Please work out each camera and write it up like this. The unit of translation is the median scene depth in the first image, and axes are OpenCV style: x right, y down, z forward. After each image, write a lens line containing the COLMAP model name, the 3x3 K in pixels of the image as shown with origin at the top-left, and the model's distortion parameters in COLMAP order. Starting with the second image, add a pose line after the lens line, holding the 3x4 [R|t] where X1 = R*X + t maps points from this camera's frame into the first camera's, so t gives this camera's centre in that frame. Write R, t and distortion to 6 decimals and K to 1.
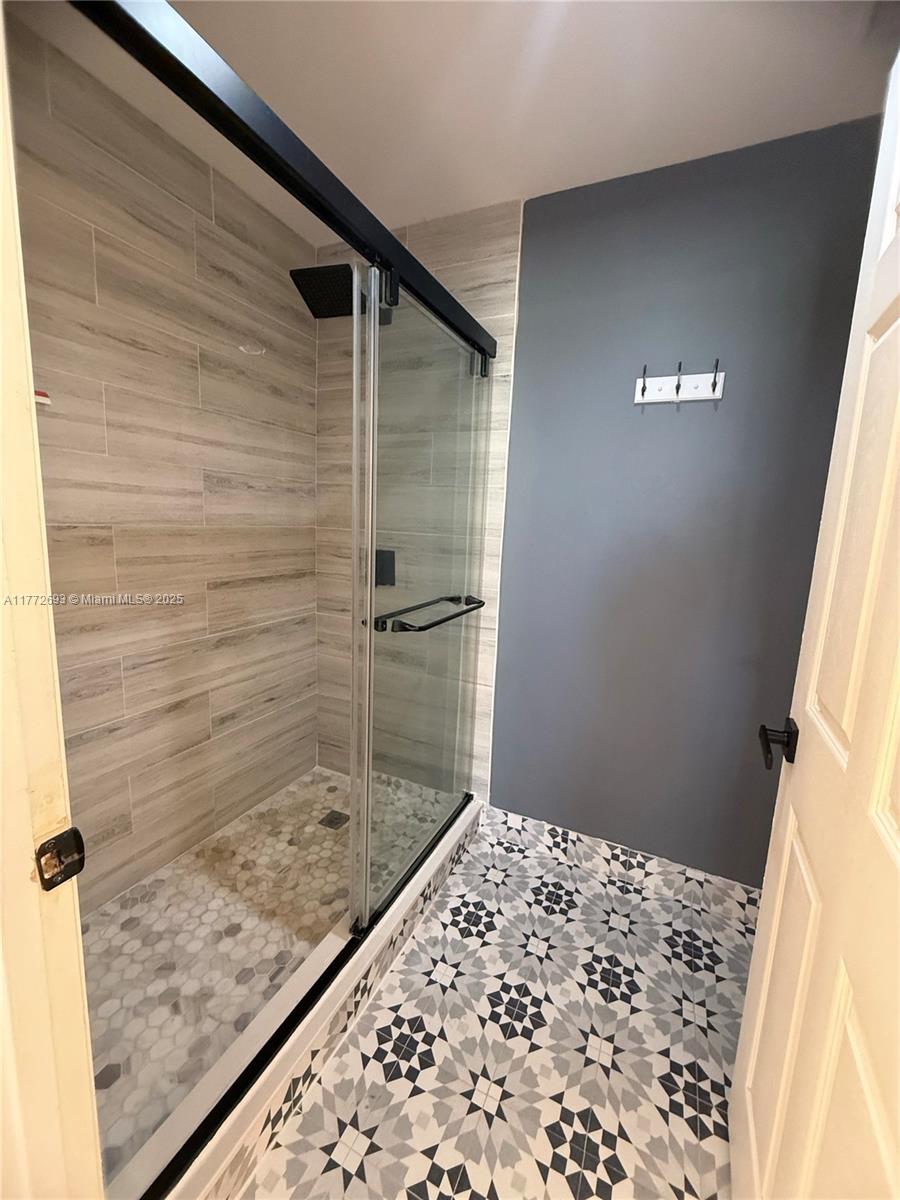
lens RADIAL K [[477.0, 0, 450.0], [0, 477.0, 600.0], [0, 0, 1]] dist [-0.017505, -0.000354]
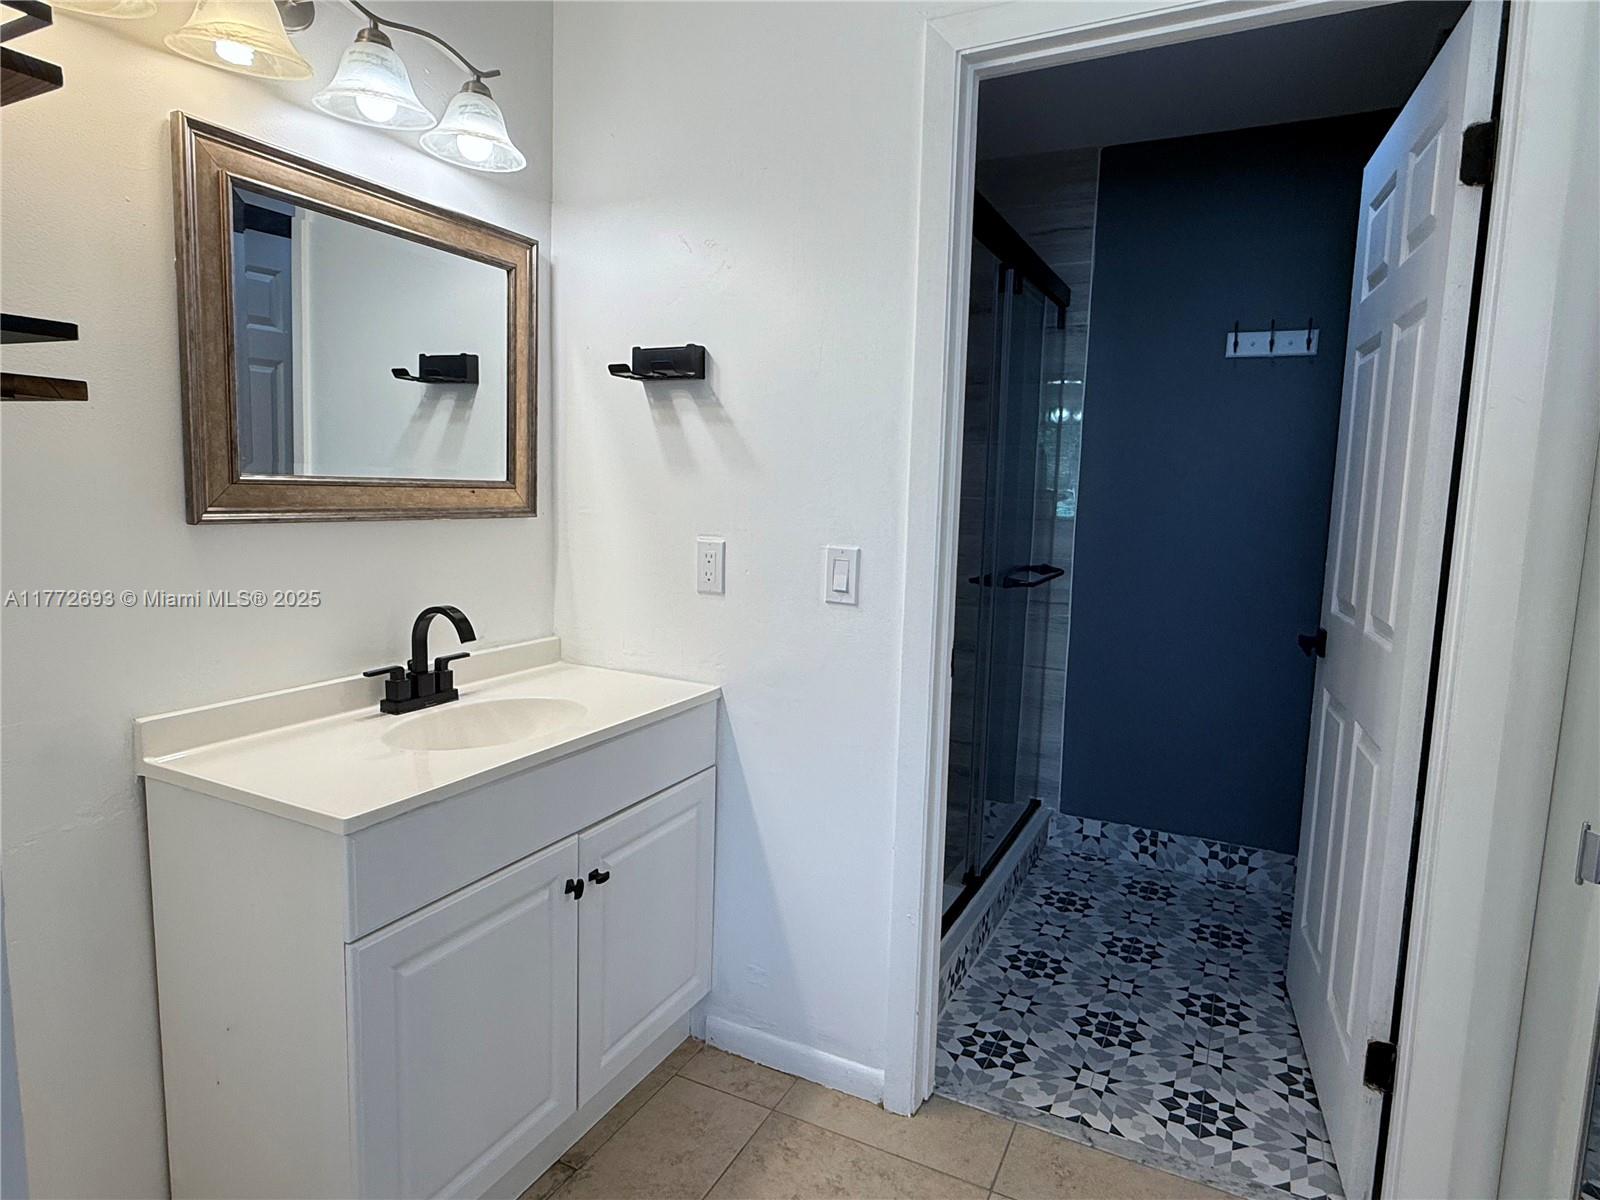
lens RADIAL K [[936.8, 0, 805.8], [0, 936.8, 609.5], [0, 0, 1]] dist [0.005666, 0.003493]
pose [[0.999466, -0.017676, -0.027485, -0.342887], [0.017265, 0.999737, -0.015119, 0.088514], [0.027745, 0.014636, 0.999508, -0.751598]]
